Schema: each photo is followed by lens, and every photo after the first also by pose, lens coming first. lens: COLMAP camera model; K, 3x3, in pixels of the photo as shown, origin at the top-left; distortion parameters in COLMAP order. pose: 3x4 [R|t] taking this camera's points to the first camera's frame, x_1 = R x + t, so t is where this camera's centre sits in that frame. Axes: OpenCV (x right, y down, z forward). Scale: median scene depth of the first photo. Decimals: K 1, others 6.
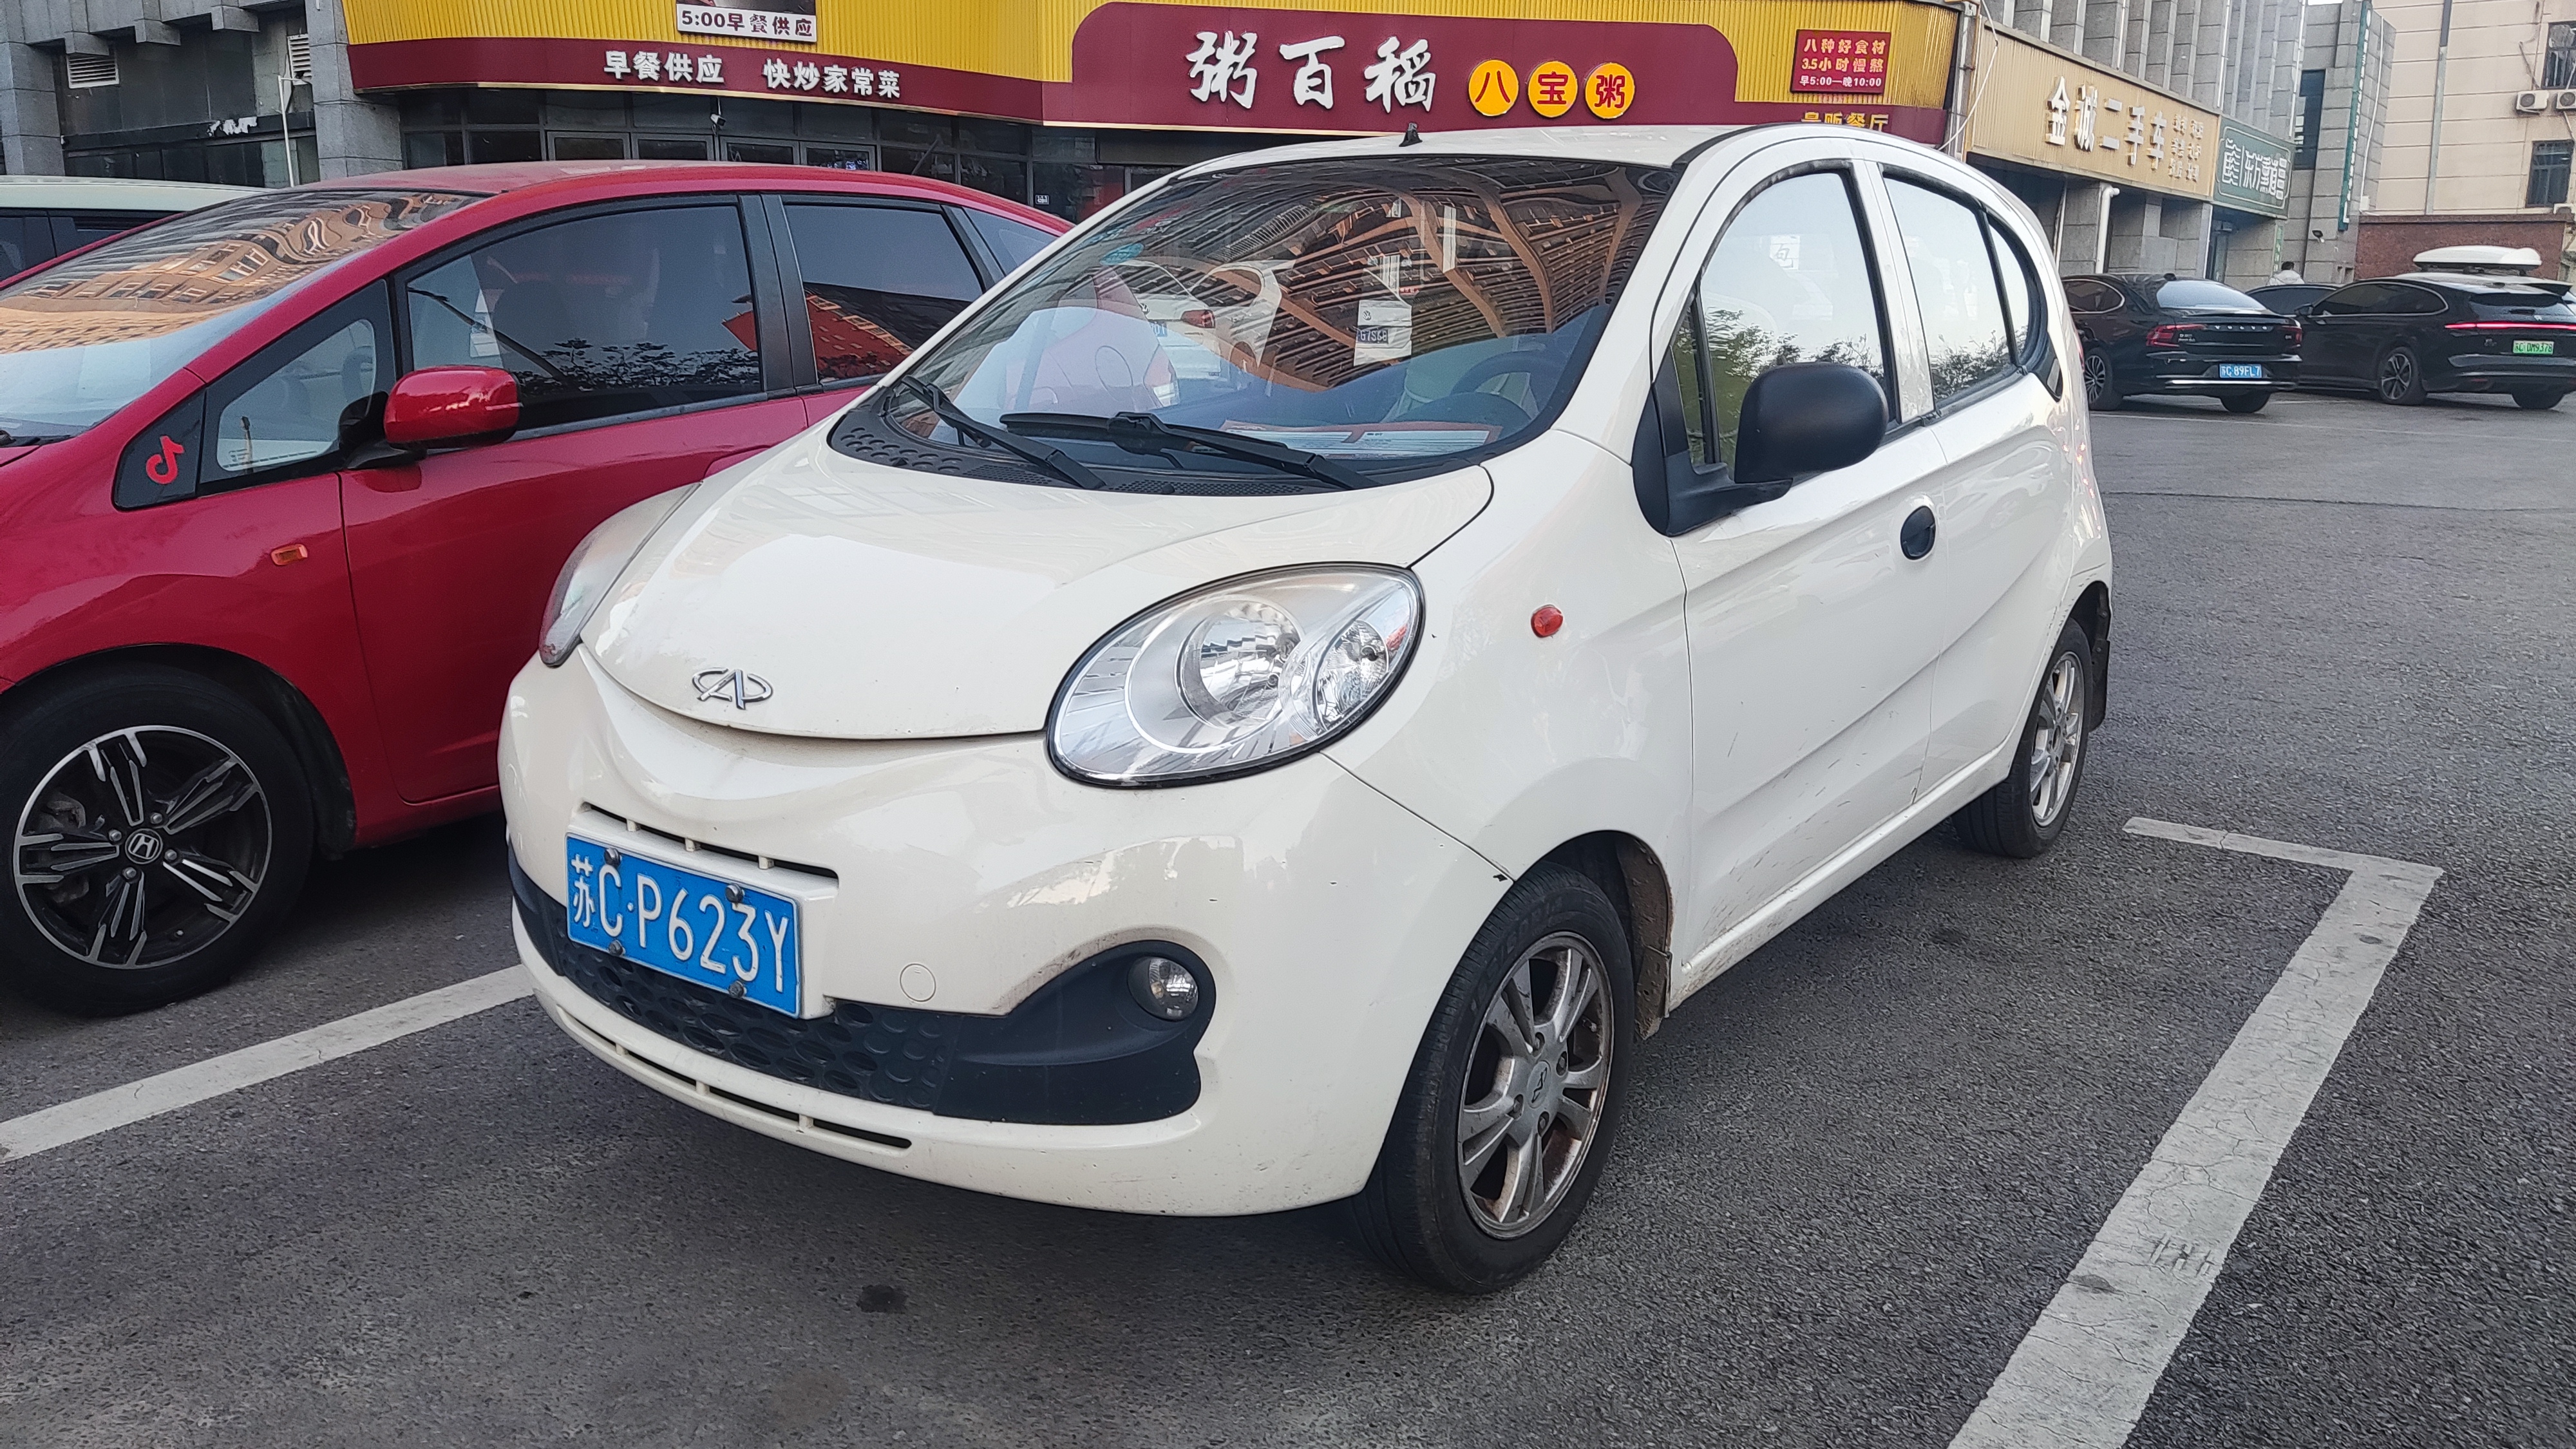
lens RADIAL K [[1884.1, 0, 1288.0], [0, 1884.1, 724.5], [0, 0, 1]] dist [0.053337, -0.003006]
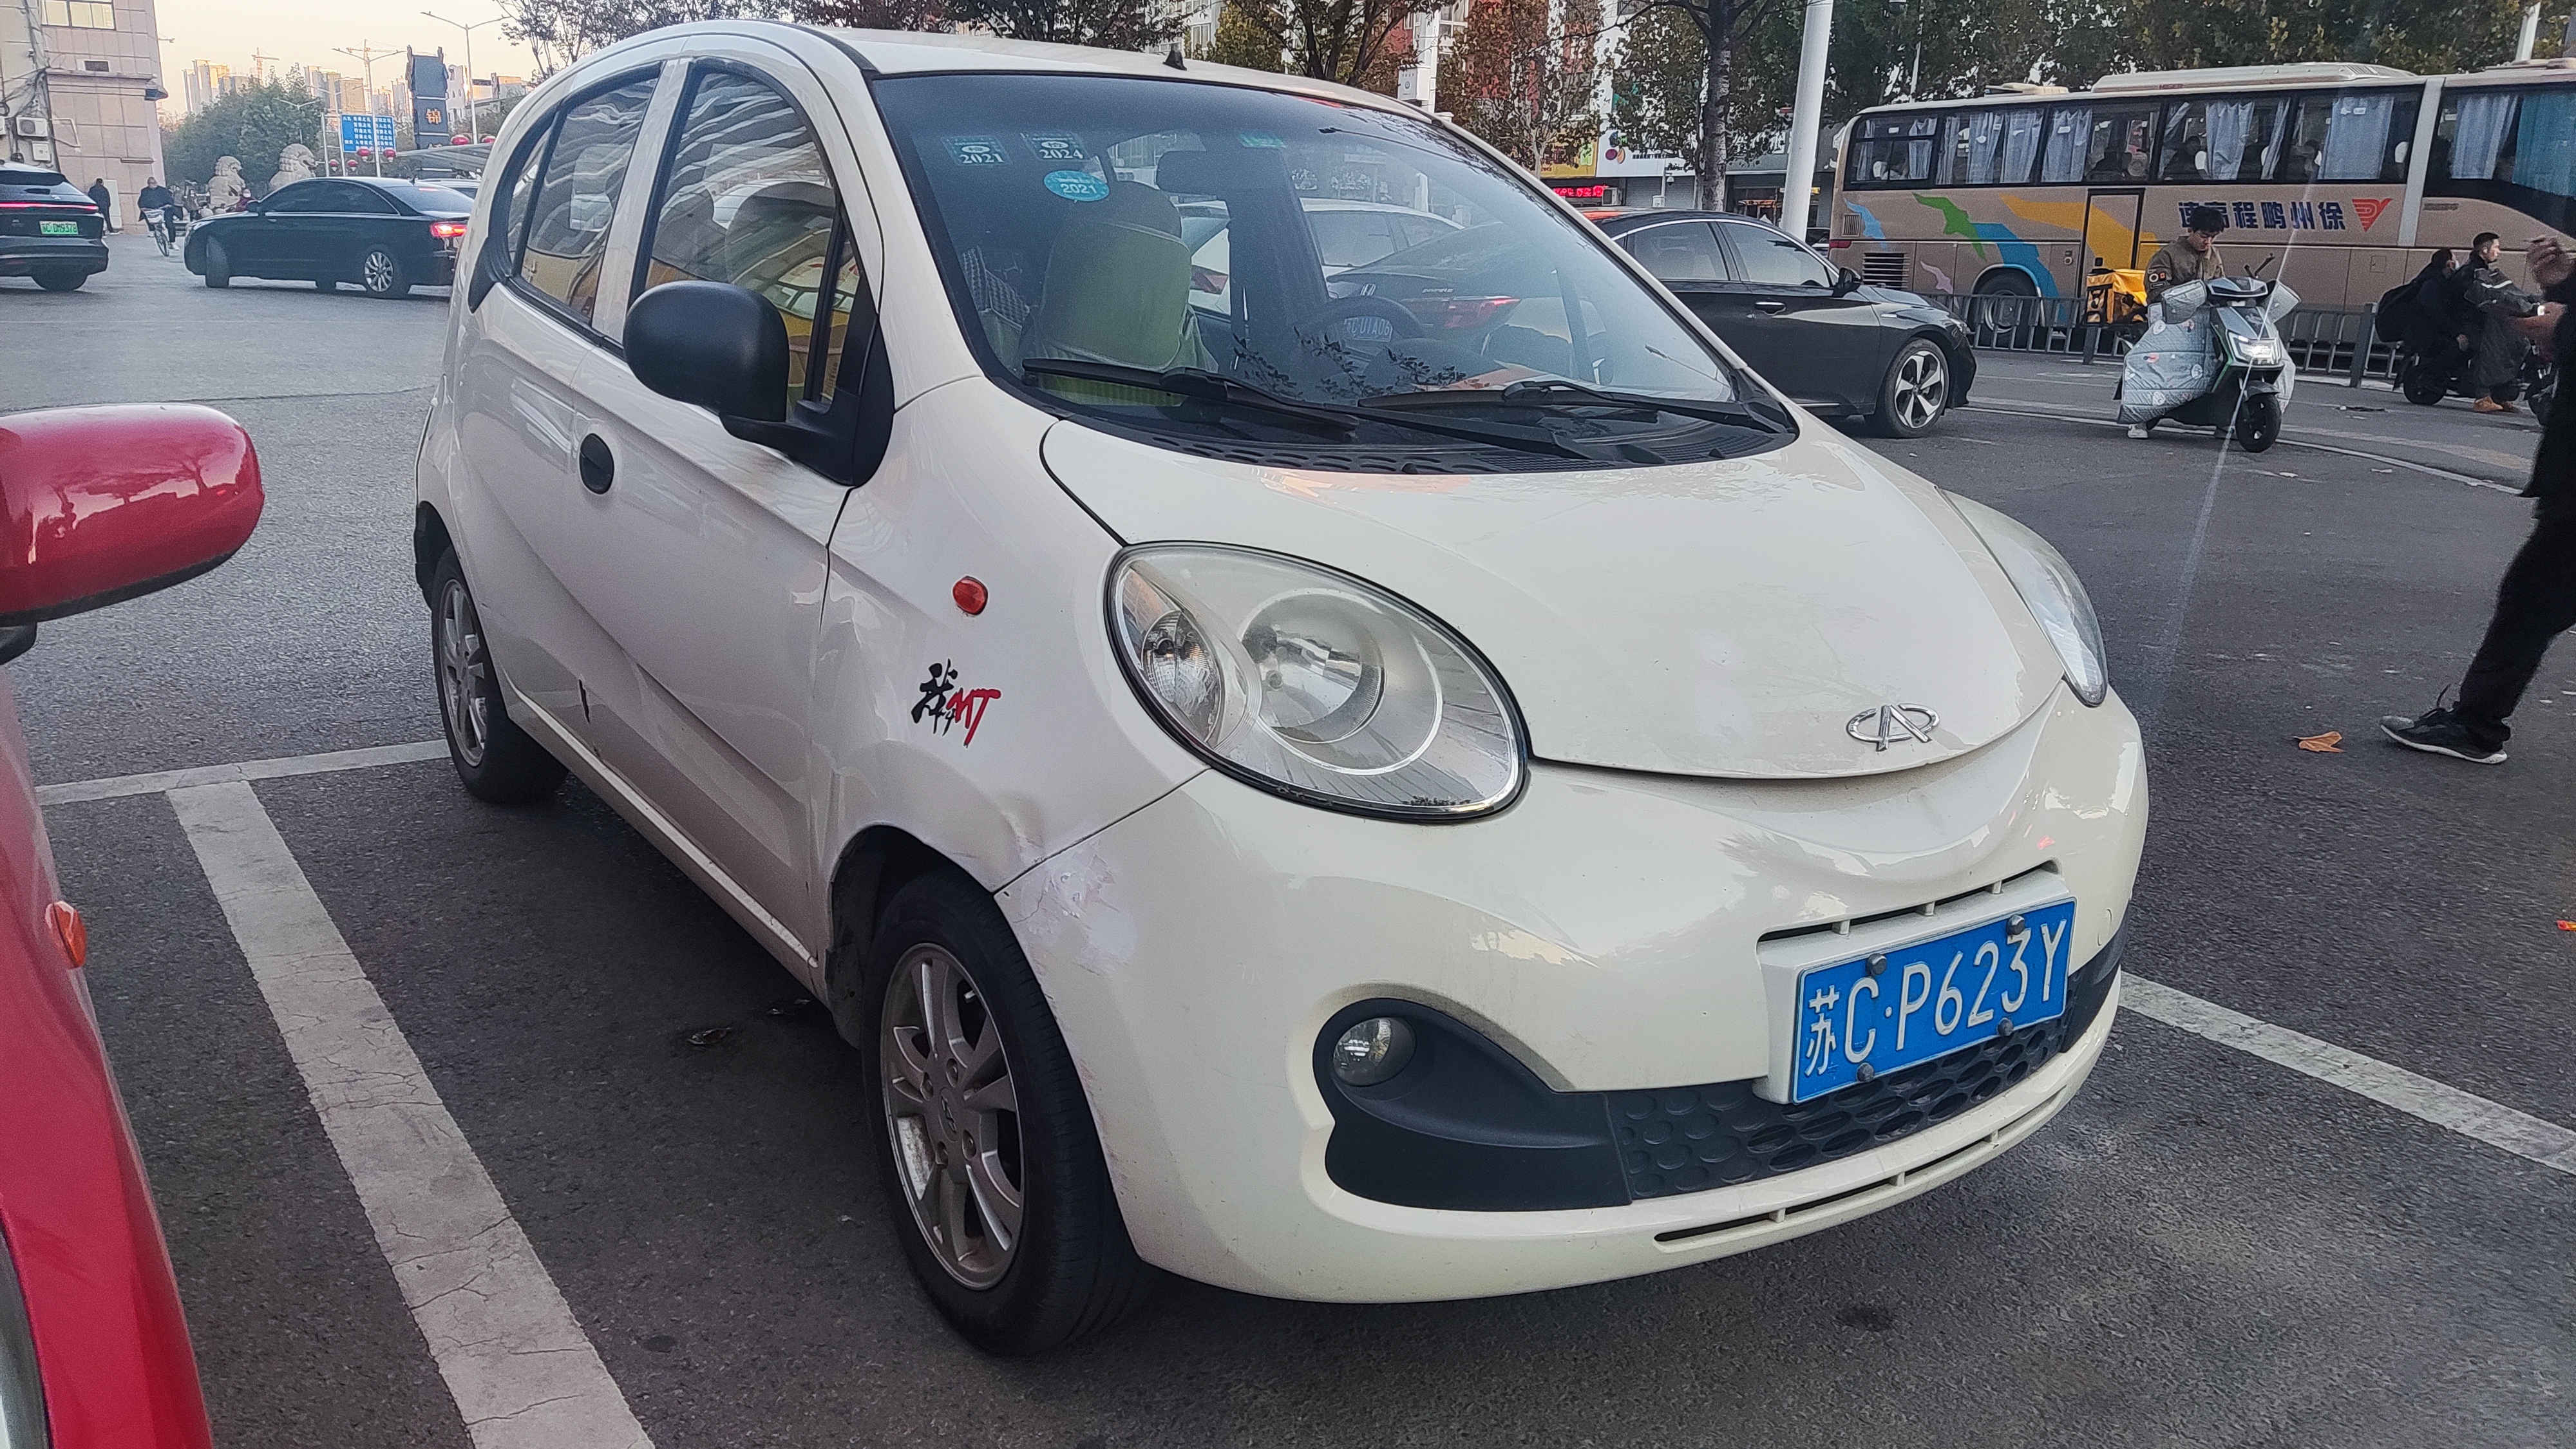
lens RADIAL K [[1904.3, 0, 1288.0], [0, 1904.3, 724.5], [0, 0, 1]] dist [0.056661, -0.066868]
pose [[0.326826, -0.241608, 0.913680, -0.091662], [0.182892, 0.964664, 0.189669, -0.018348], [-0.927219, 0.105116, 0.359465, 0.072390]]
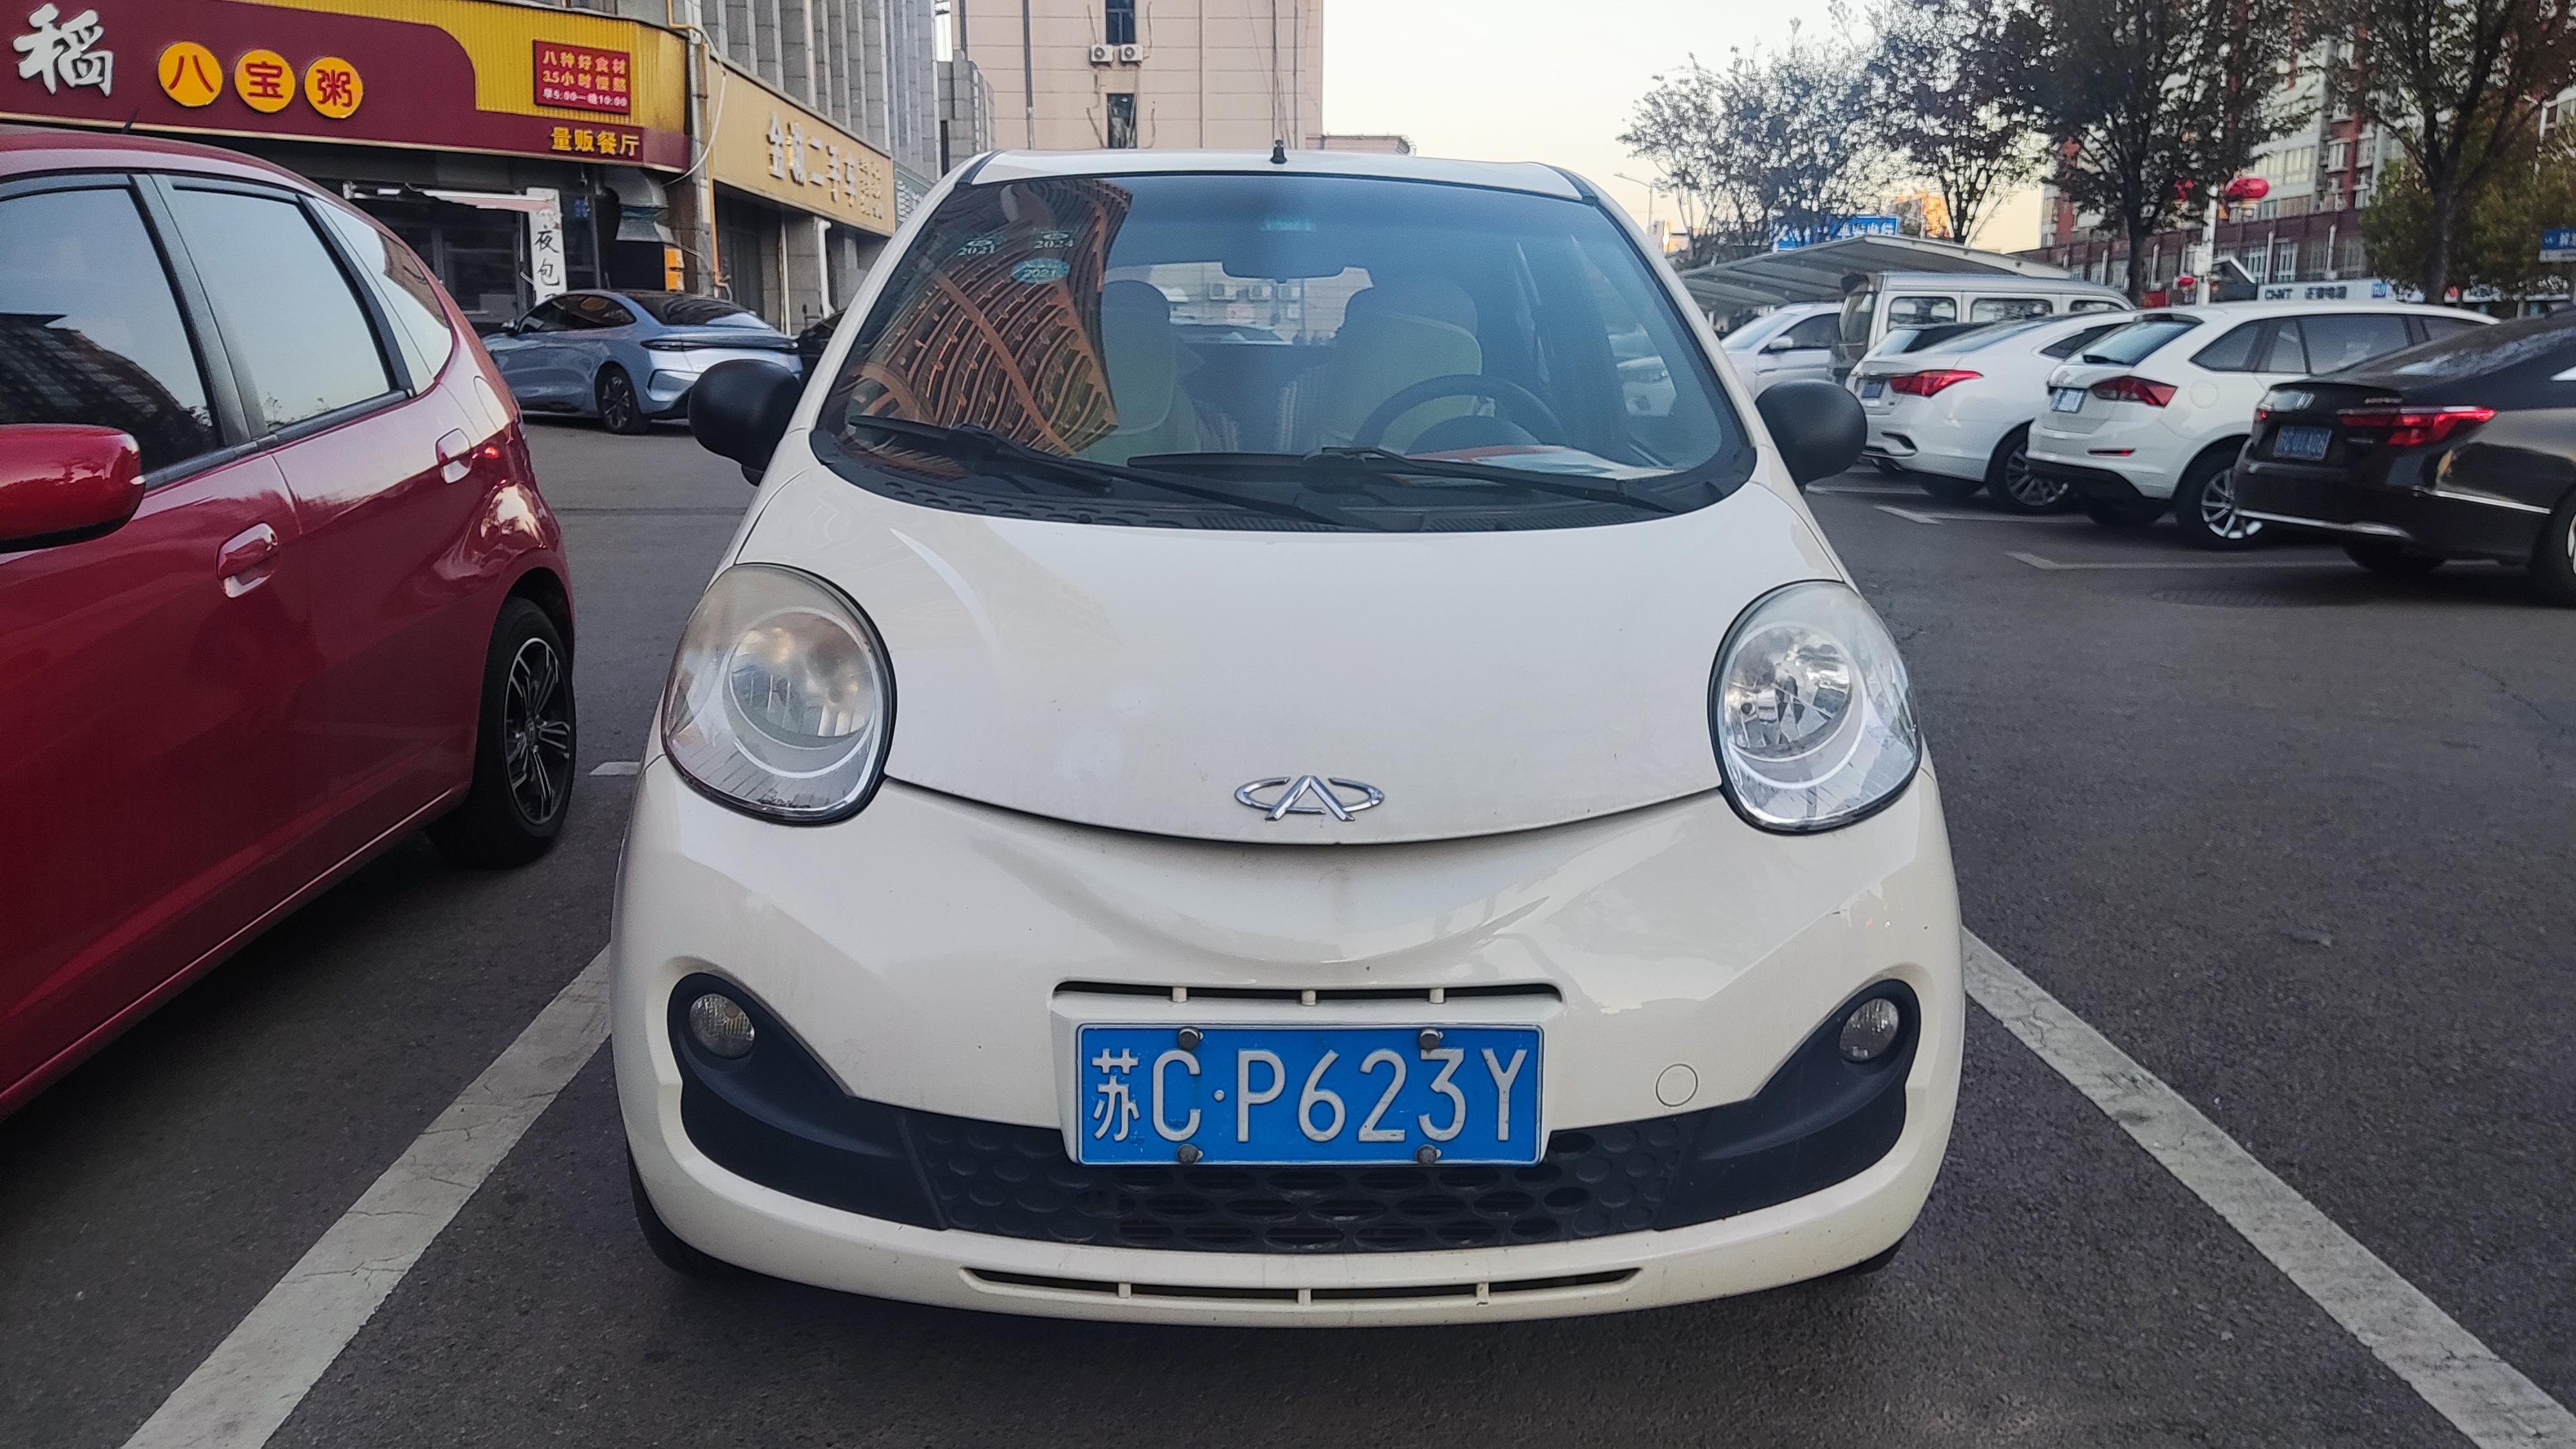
lens RADIAL K [[1904.3, 0, 1288.0], [0, 1904.3, 724.5], [0, 0, 1]] dist [0.056661, -0.066868]
pose [[0.789743, -0.127114, 0.600123, -0.060606], [0.135347, 0.990293, 0.031645, -0.005958], [-0.598320, 0.056234, 0.799281, 0.026900]]
